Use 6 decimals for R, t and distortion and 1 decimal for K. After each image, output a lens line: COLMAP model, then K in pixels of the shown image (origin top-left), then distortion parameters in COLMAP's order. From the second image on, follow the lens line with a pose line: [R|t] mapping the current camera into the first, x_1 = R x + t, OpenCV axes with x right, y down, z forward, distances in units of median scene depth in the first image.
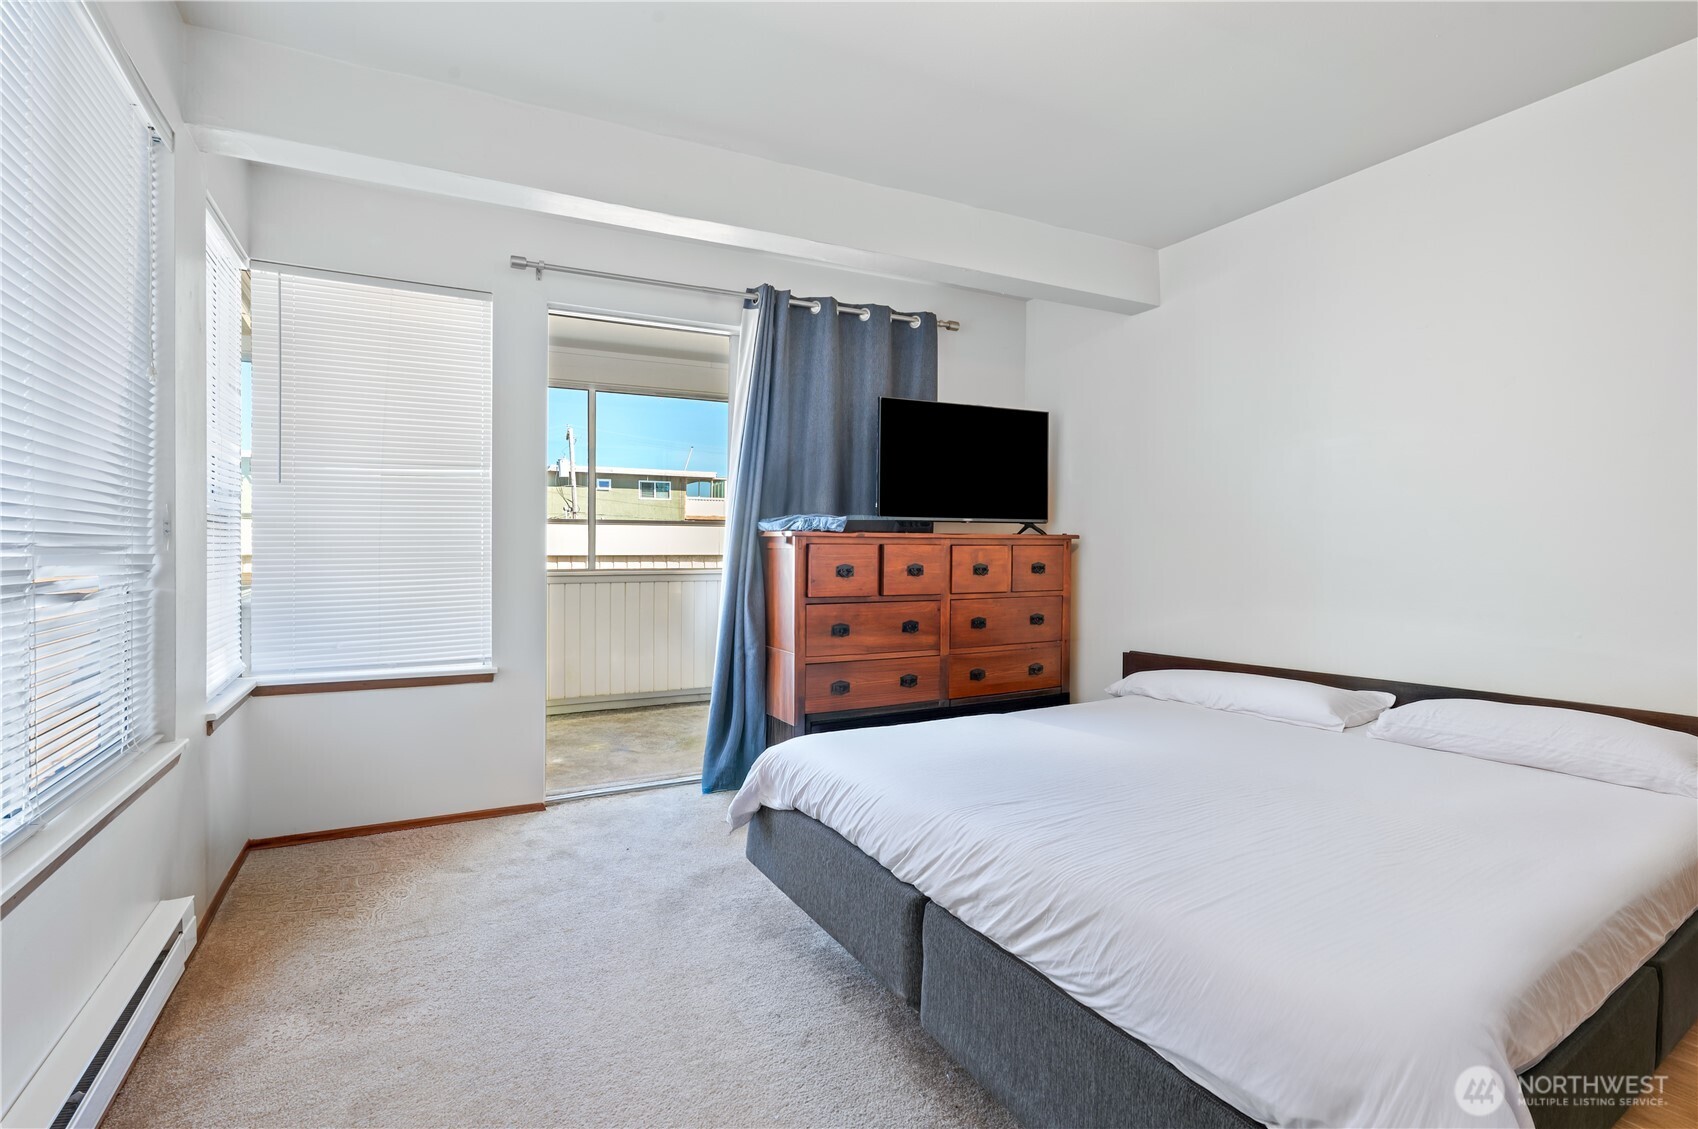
lens RADIAL K [[848.3, 0, 832.8], [0, 848.3, 536.9], [0, 0, 1]] dist [0.006422, 0.000922]
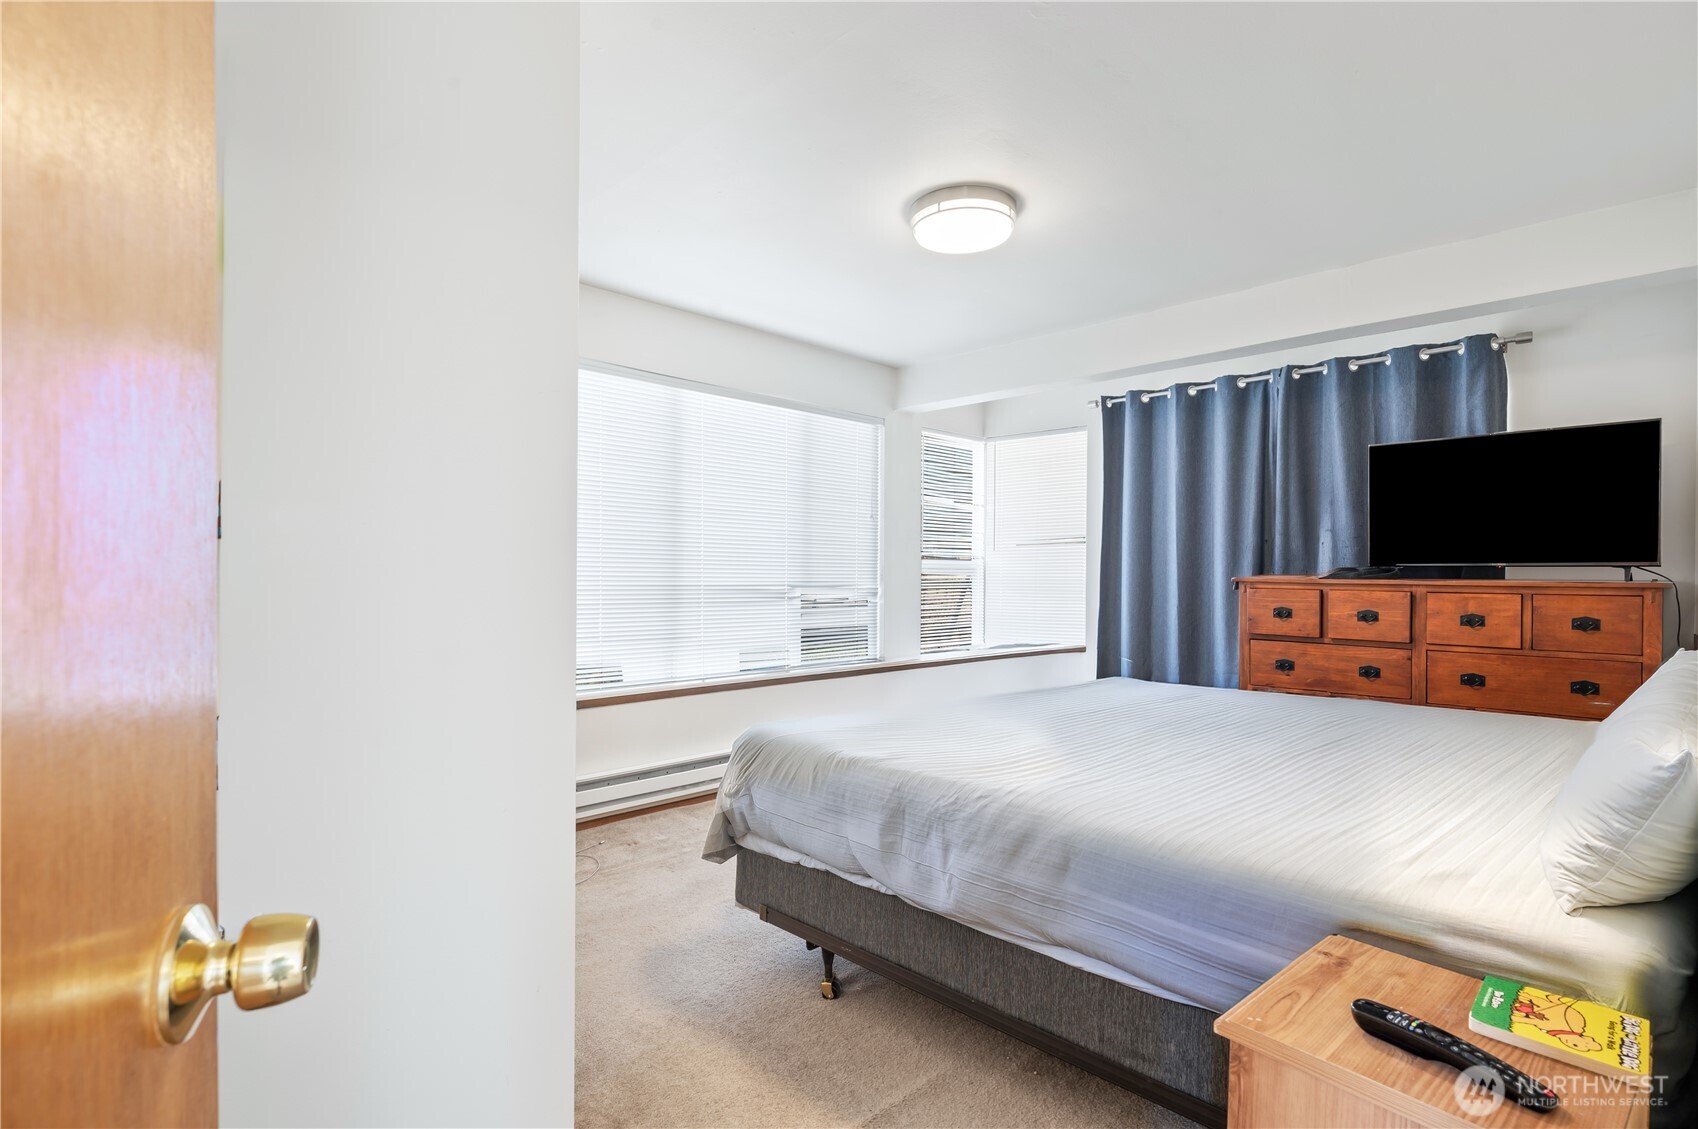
lens RADIAL K [[848.3, 0, 848.3], [0, 848.3, 572.0], [0, 0, 1]] dist [0.006422, 0.000922]
pose [[0.303601, -0.005627, -0.952783, 0.838723], [-0.006901, 0.999943, -0.008105, -0.000897], [0.952774, 0.009035, 0.303545, 0.096349]]
